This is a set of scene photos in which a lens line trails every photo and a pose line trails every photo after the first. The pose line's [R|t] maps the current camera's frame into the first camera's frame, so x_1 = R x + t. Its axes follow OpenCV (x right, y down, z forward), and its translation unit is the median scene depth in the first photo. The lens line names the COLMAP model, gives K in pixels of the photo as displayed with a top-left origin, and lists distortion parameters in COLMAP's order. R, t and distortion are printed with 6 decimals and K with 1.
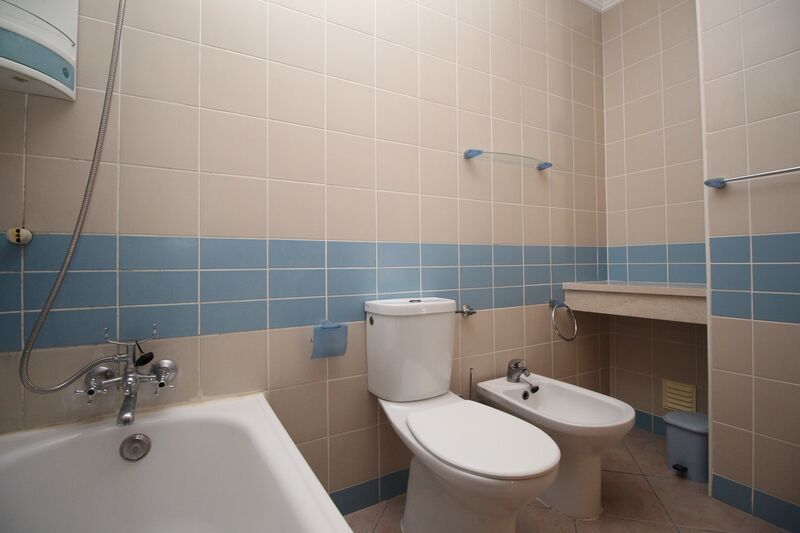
lens RADIAL K [[368.2, 0, 403.3], [0, 368.2, 257.0], [0, 0, 1]] dist [0.001714, -0.014843]
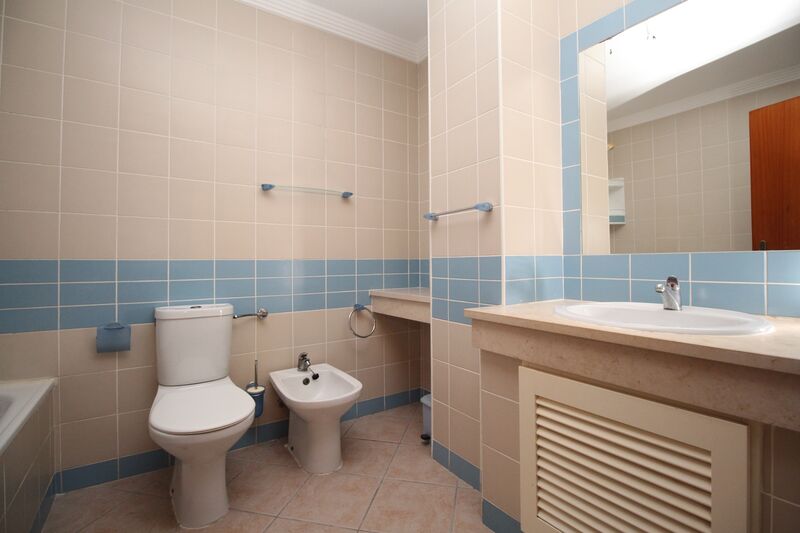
lens RADIAL K [[368.2, 0, 403.3], [0, 368.2, 257.0], [0, 0, 1]] dist [0.001714, -0.014843]
pose [[0.997245, 0.004791, 0.074028, 0.633909], [-0.004837, 0.999988, 0.000440, -0.054868], [-0.074025, -0.000796, 0.997256, -0.303461]]
